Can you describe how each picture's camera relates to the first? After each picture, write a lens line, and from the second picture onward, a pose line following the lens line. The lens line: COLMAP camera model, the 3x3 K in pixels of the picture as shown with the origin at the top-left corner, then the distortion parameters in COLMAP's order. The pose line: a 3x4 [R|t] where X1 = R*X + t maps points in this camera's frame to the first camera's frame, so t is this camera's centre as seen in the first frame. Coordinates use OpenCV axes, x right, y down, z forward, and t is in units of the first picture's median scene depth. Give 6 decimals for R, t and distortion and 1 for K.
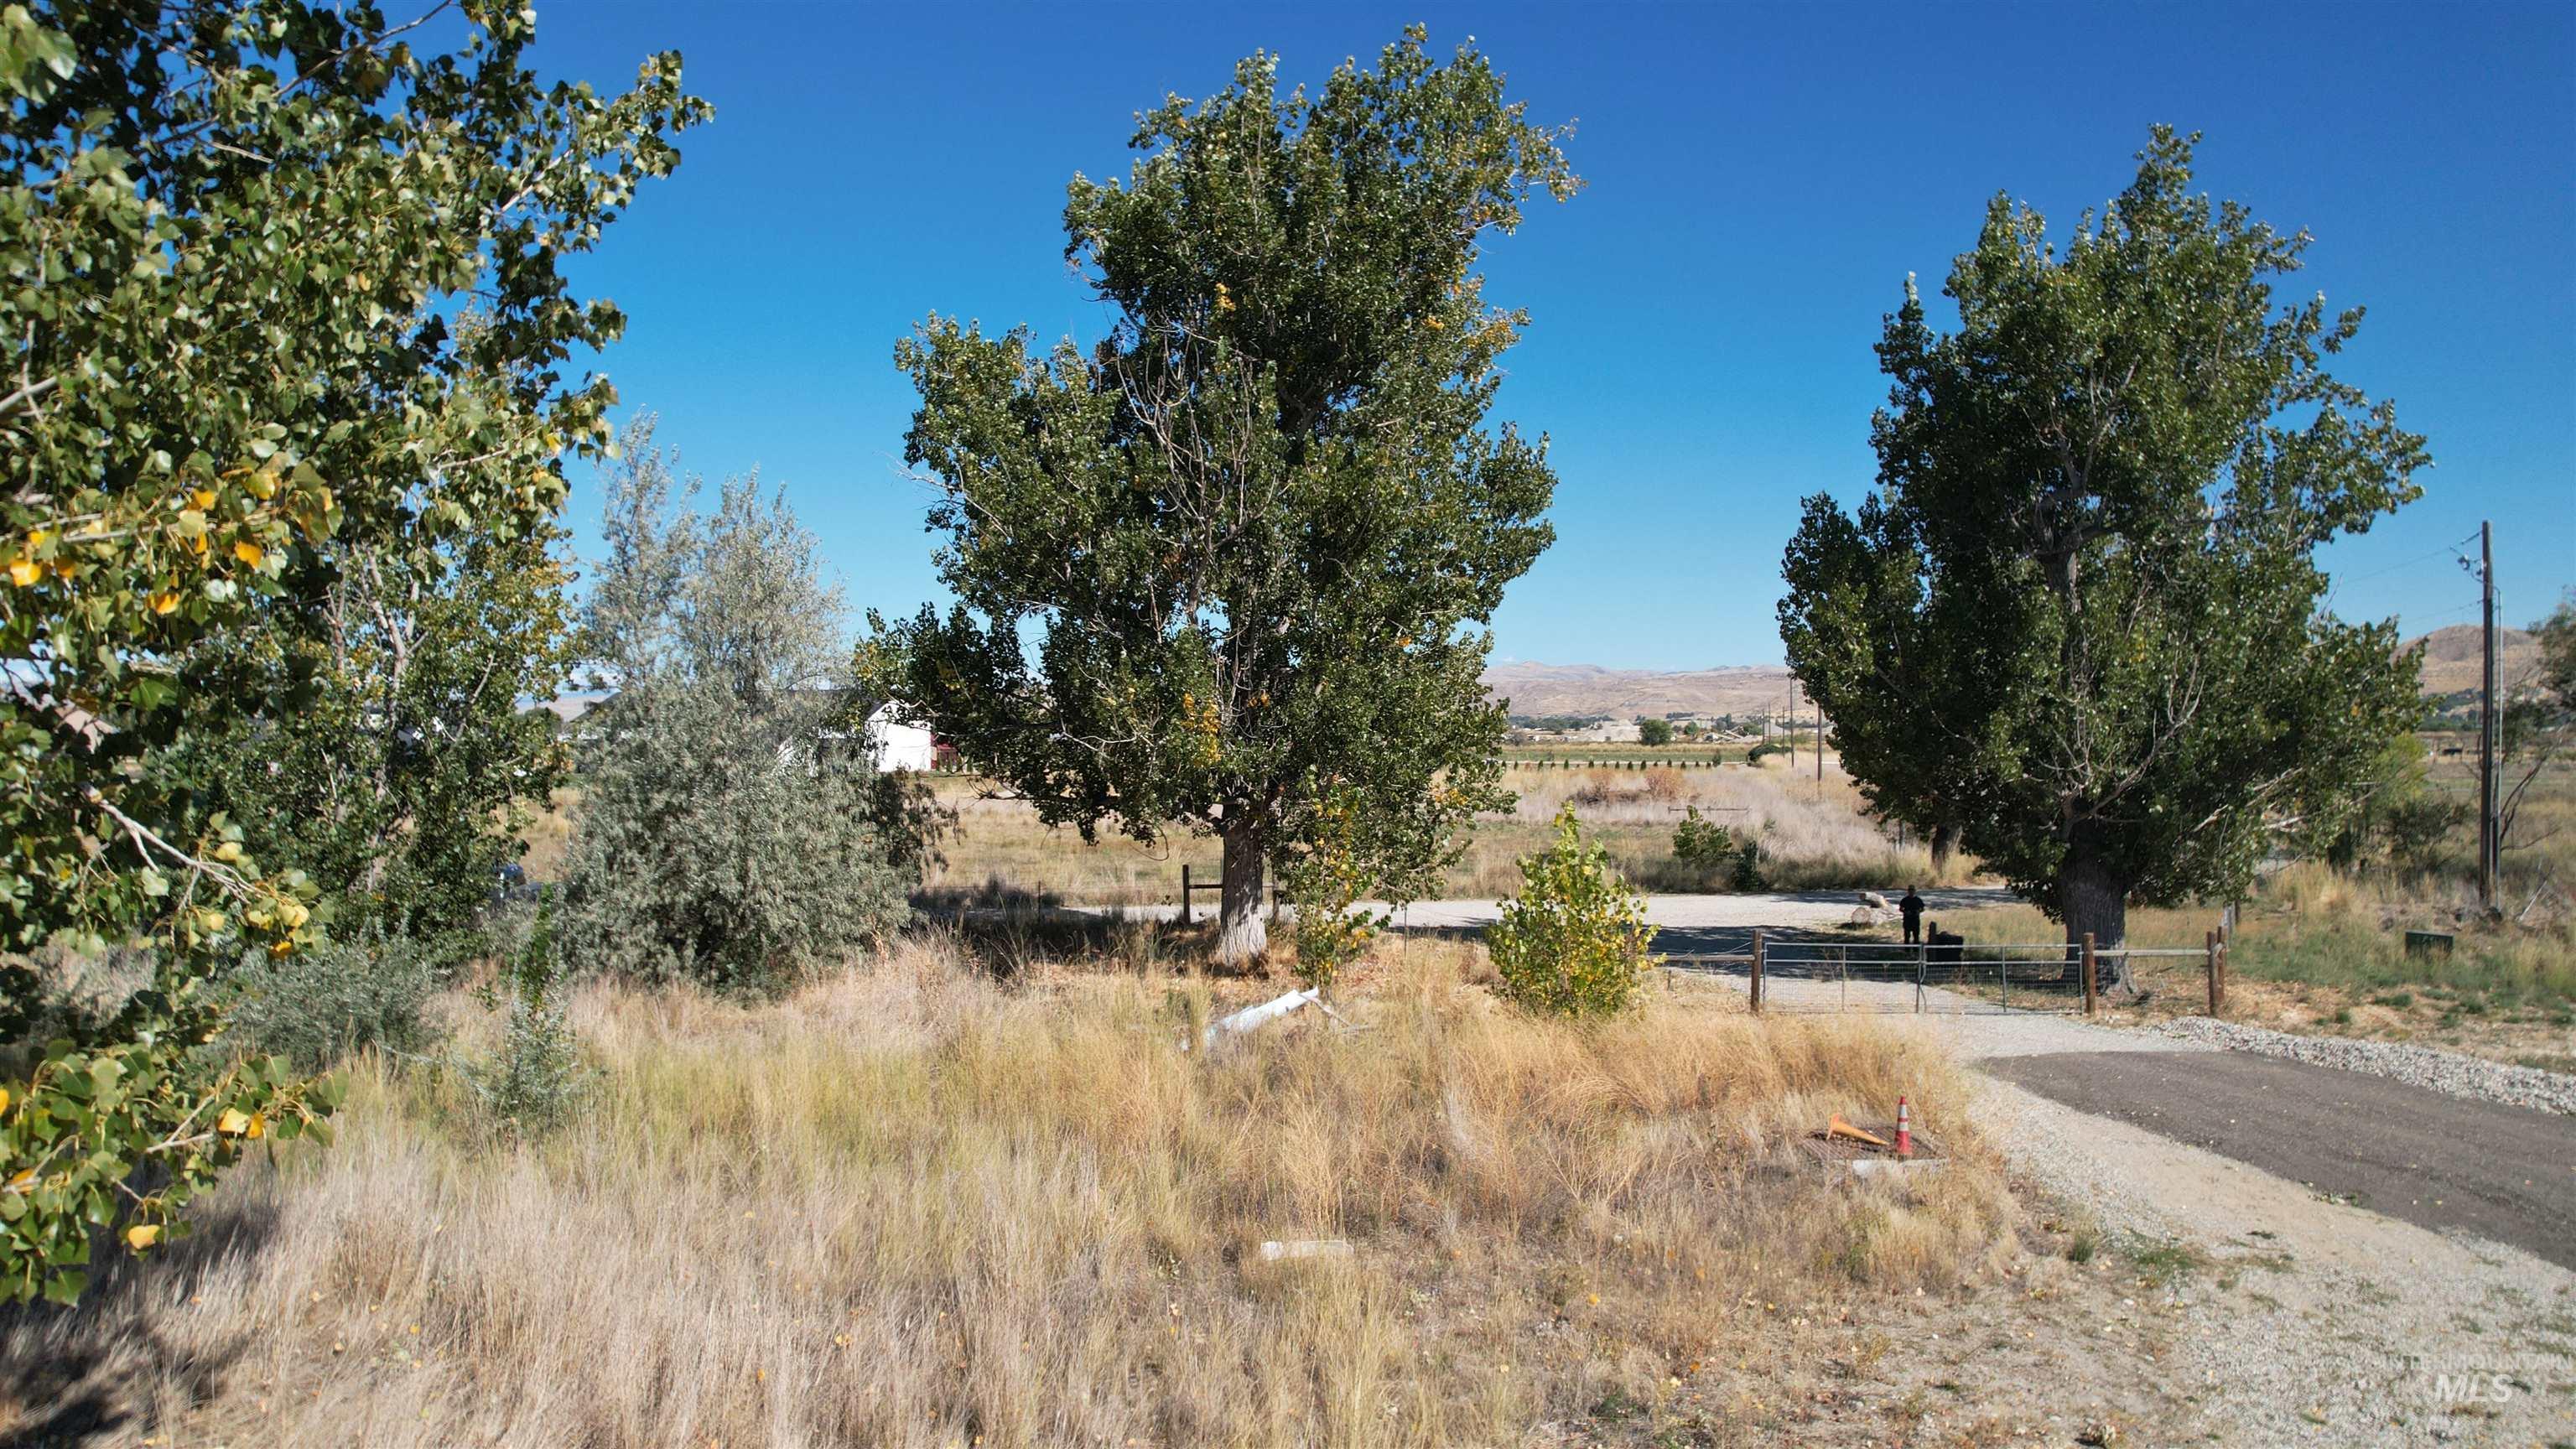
lens RADIAL K [[1652.6, 0, 1282.4], [0, 1652.6, 721.2], [0, 0, 1]] dist [-0.077211, 0.070152]
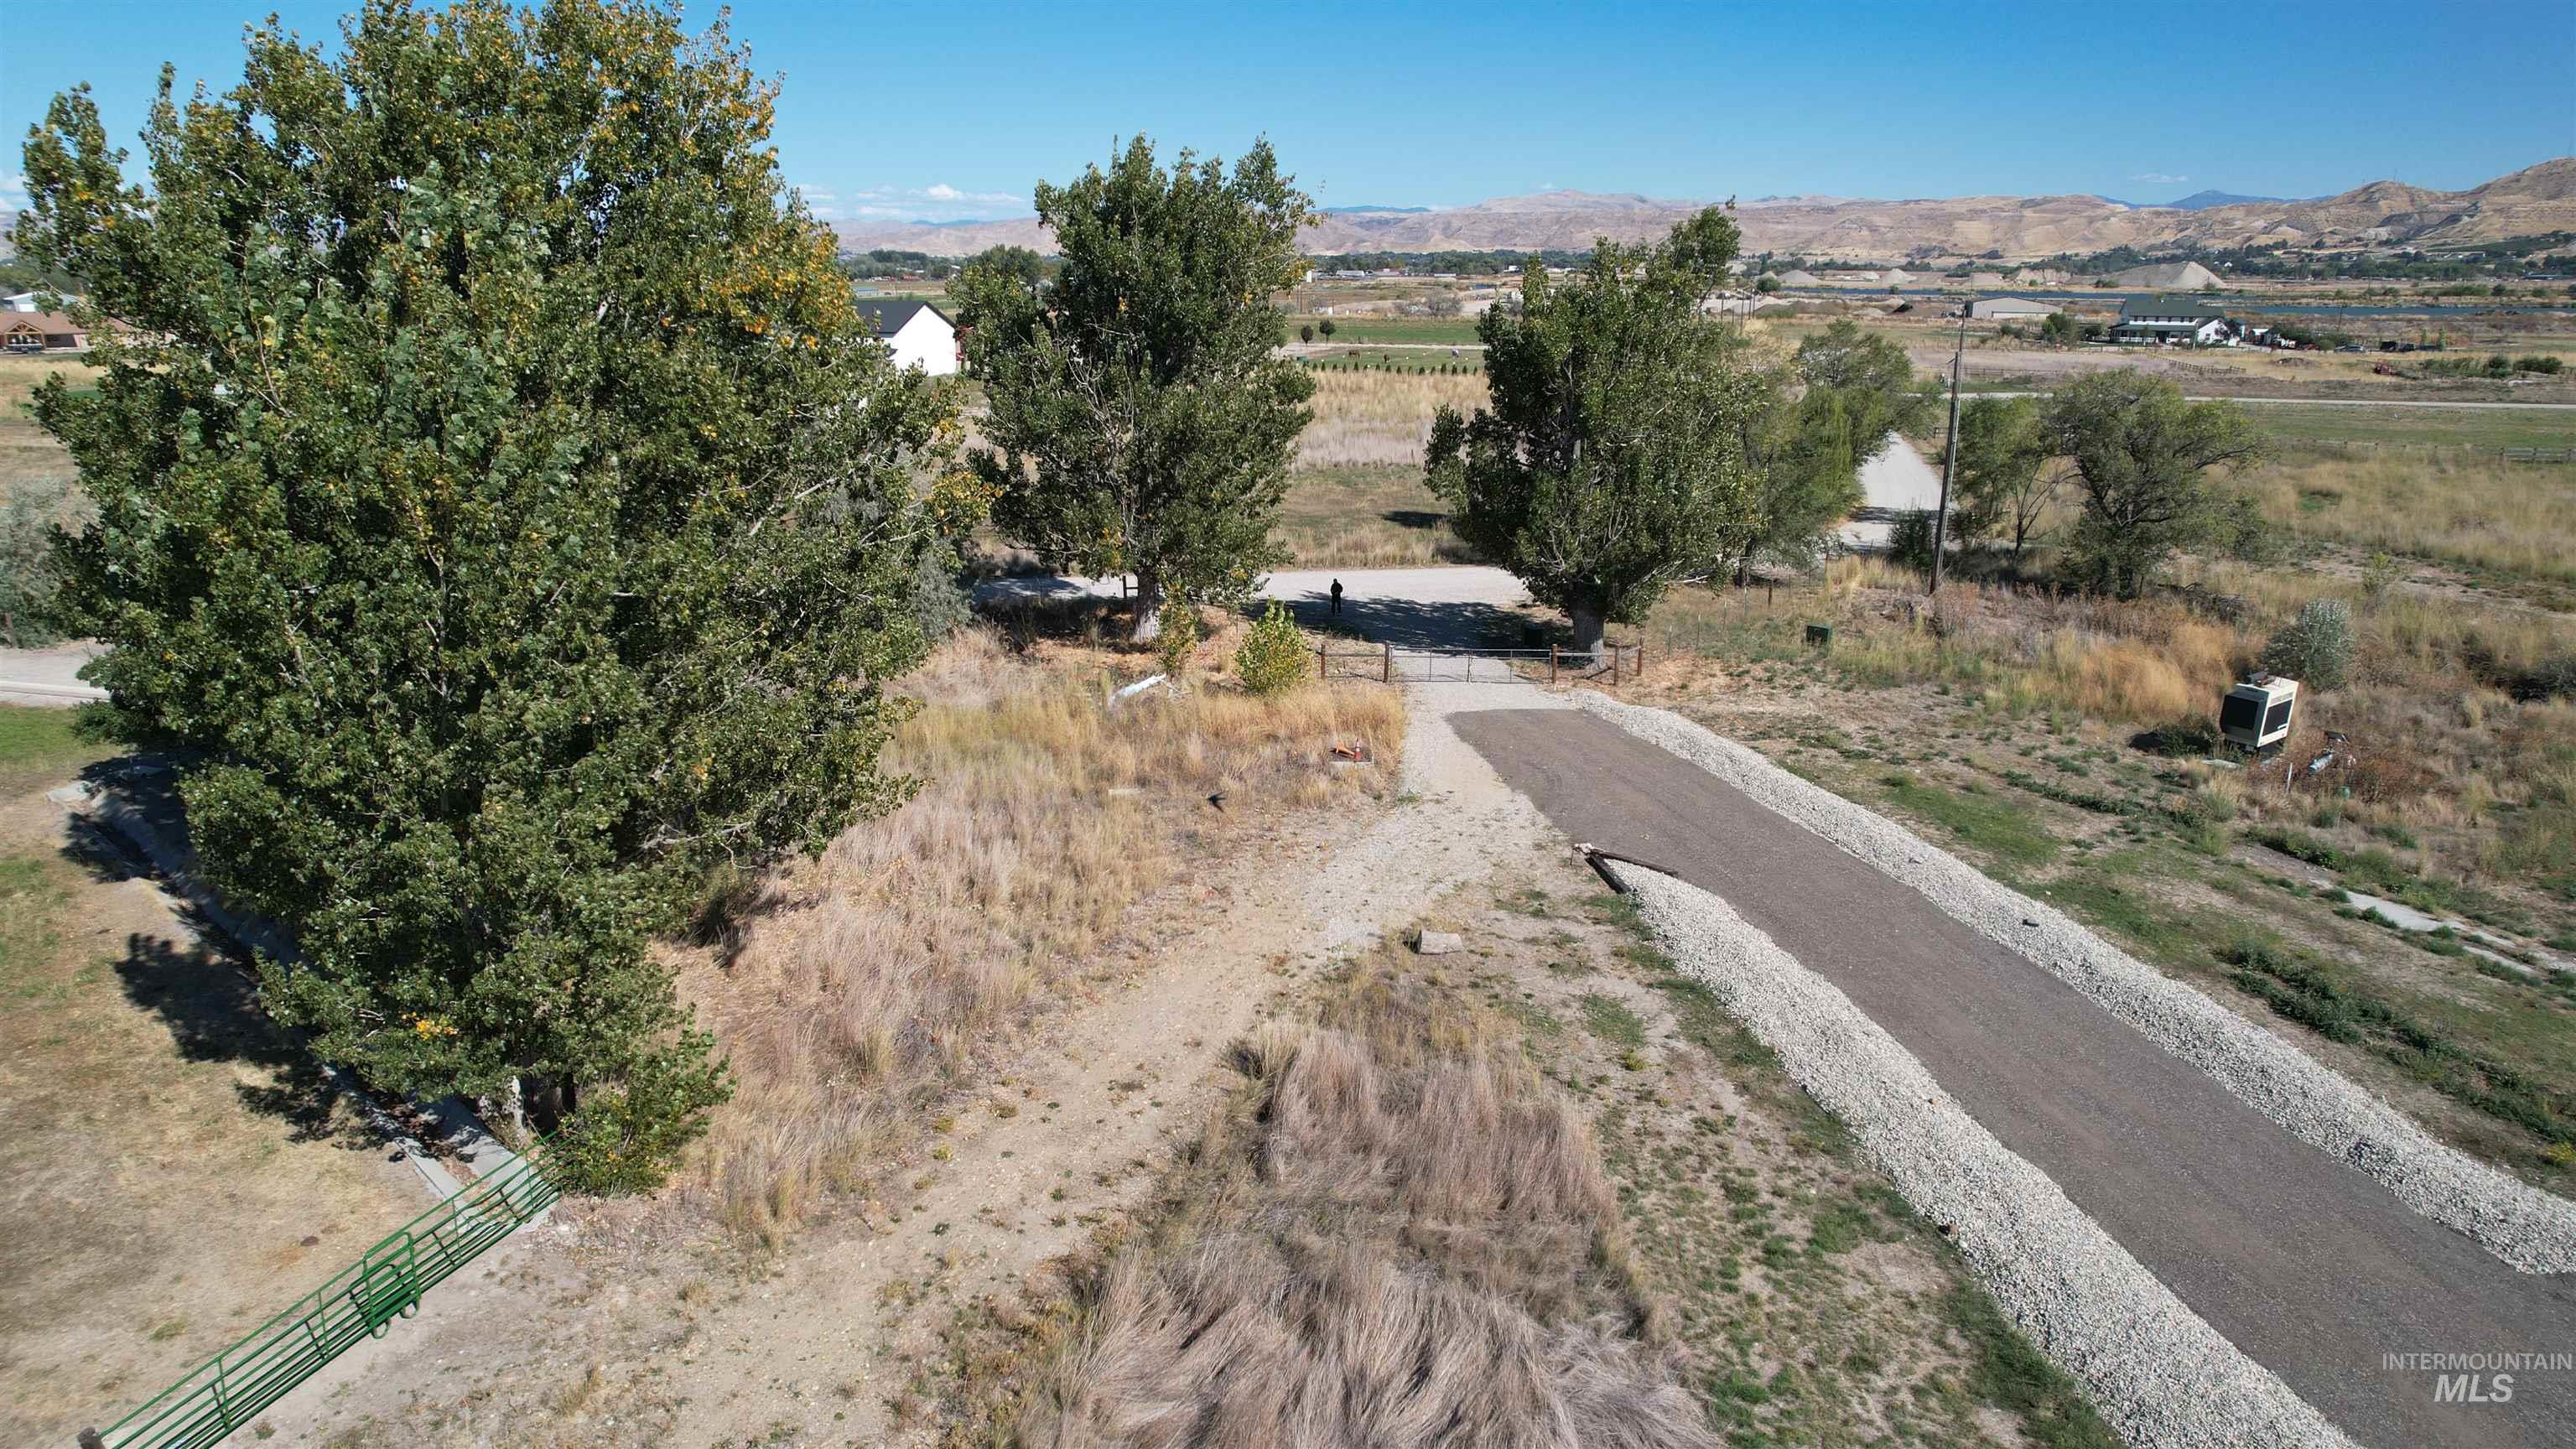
lens RADIAL K [[1652.6, 0, 1293.7], [0, 1652.6, 724.8], [0, 0, 1]] dist [-0.077211, 0.070152]
pose [[0.999954, 0.004610, -0.008401, 0.174155], [-0.002105, 0.960957, 0.276691, -0.312659], [0.009348, -0.276661, 0.960922, -0.924424]]
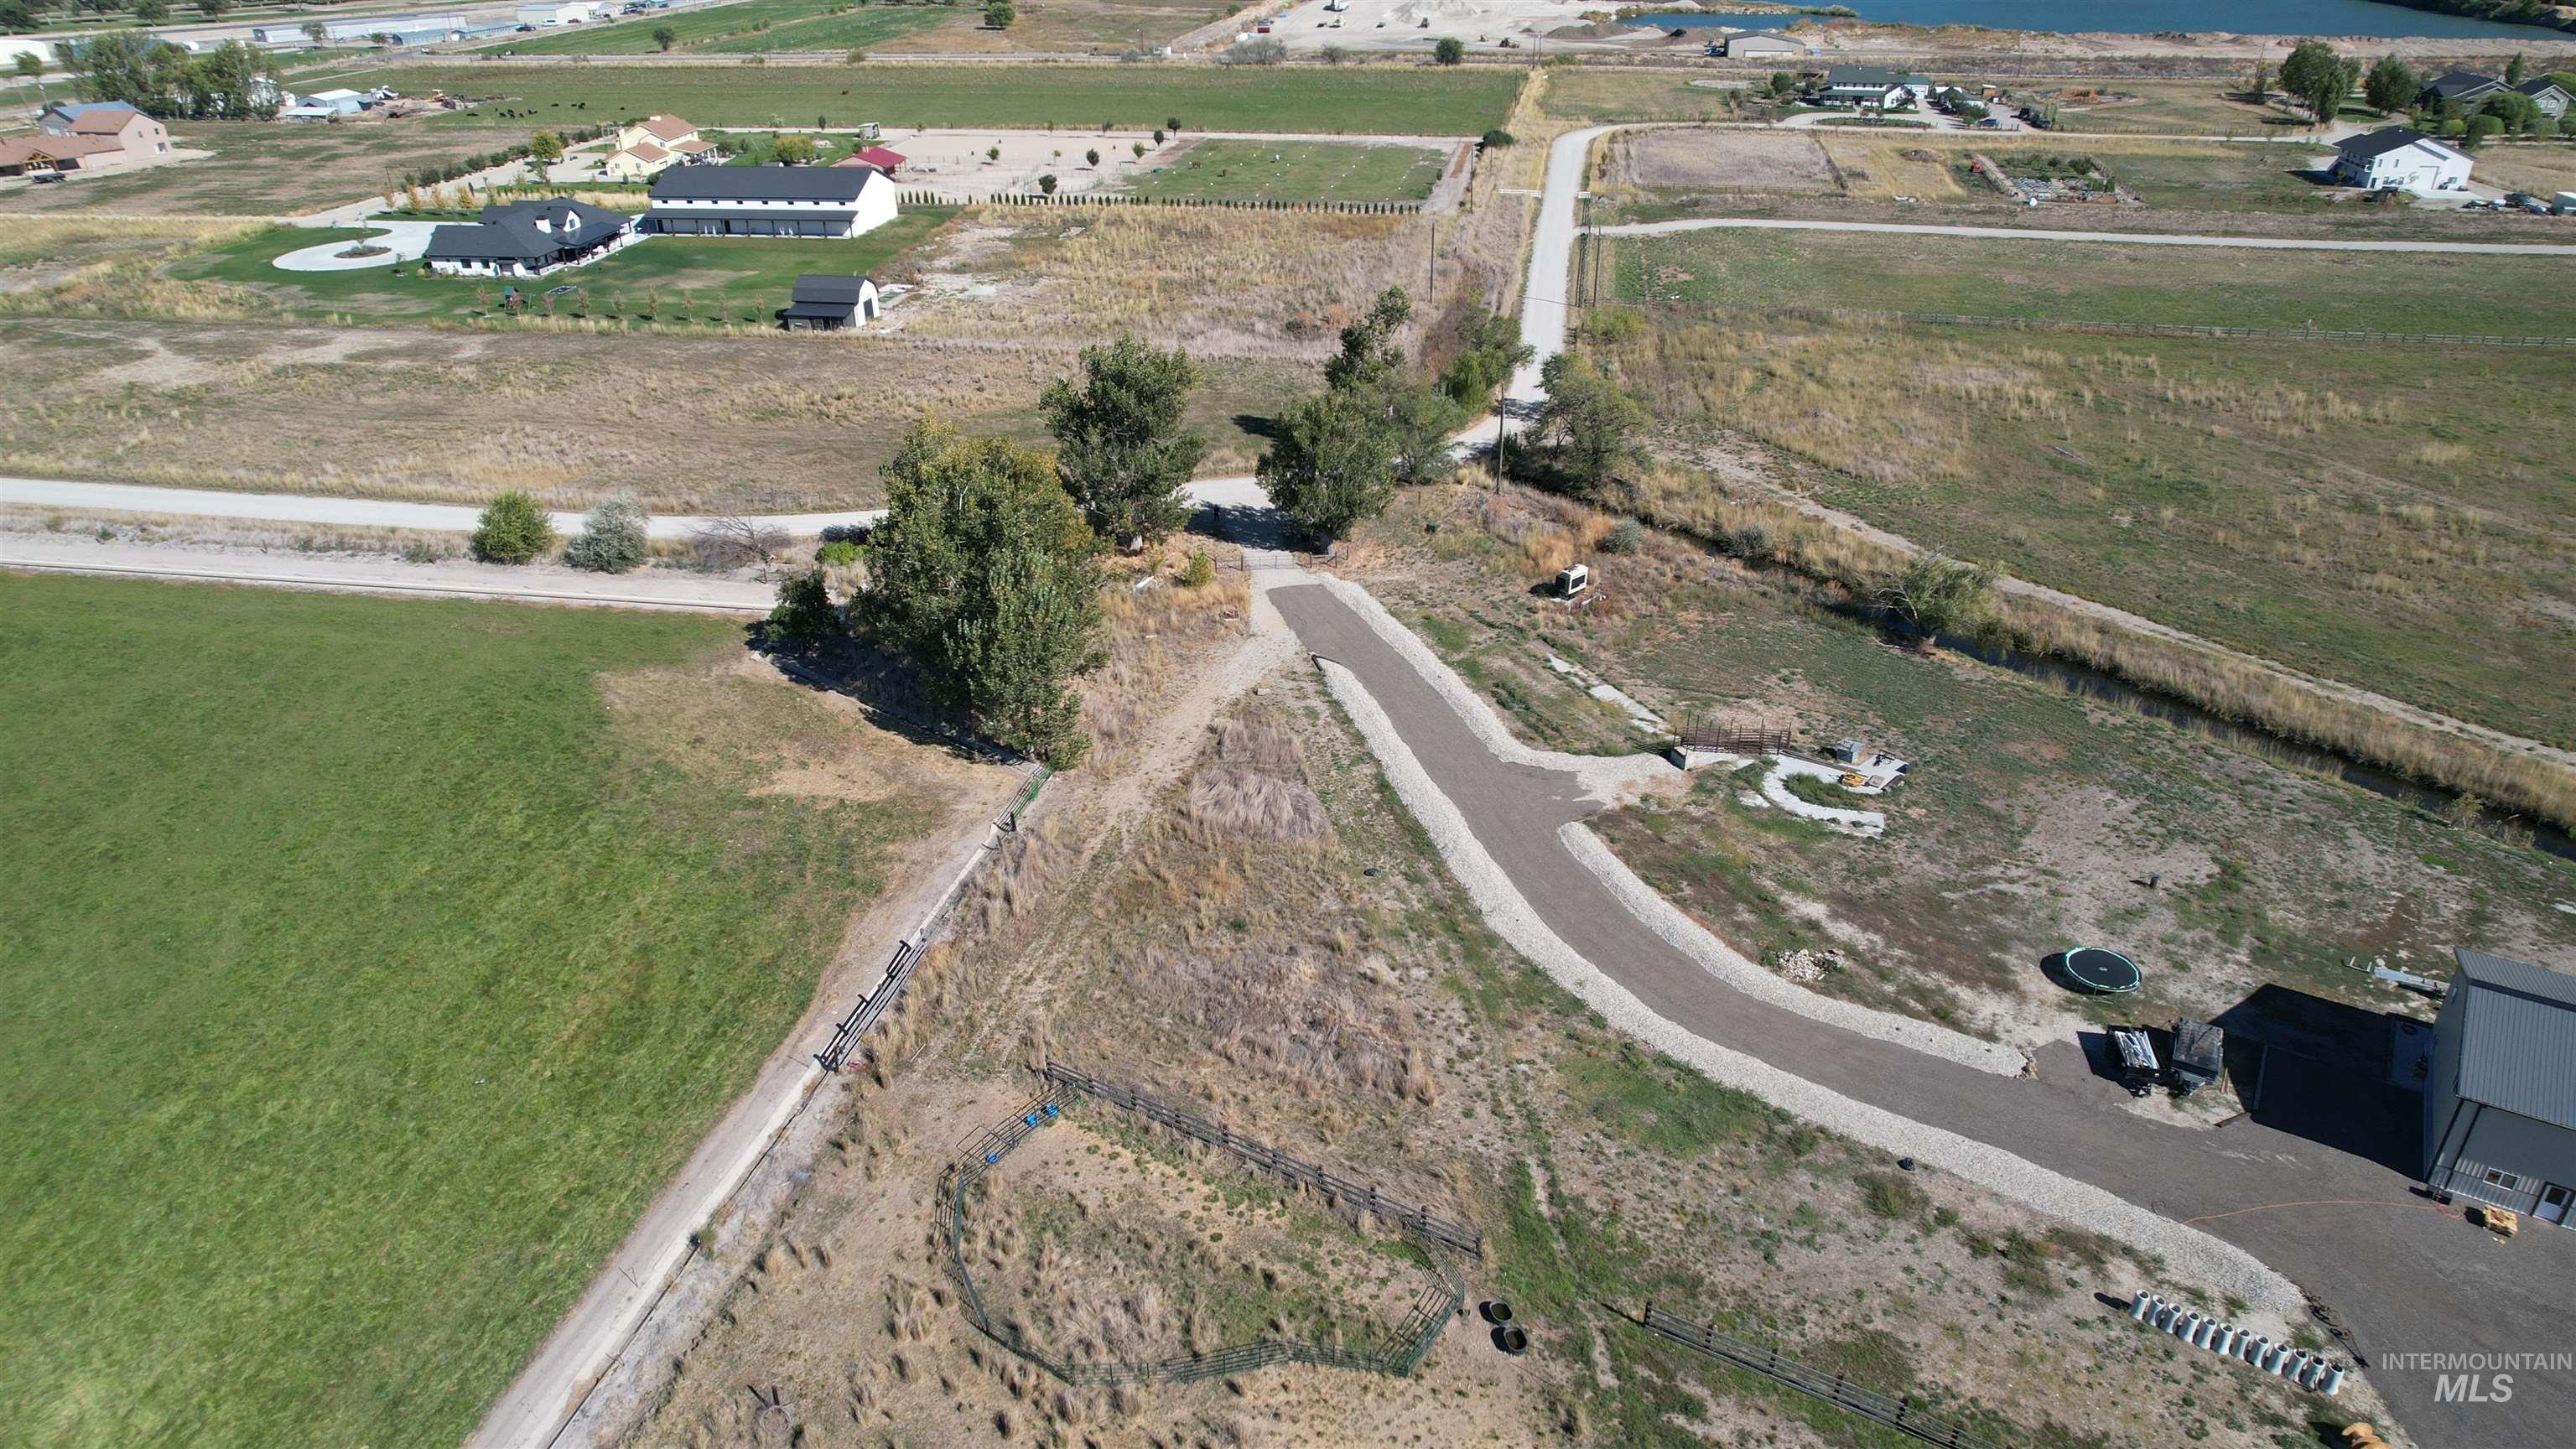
lens RADIAL K [[1652.6, 0, 1288.1], [0, 1652.6, 733.6], [0, 0, 1]] dist [-0.077211, 0.070152]
pose [[0.996229, -0.049196, 0.071460, 0.042224], [0.009092, 0.878347, 0.477937, -1.626077], [-0.086280, -0.475485, 0.875483, -3.328759]]
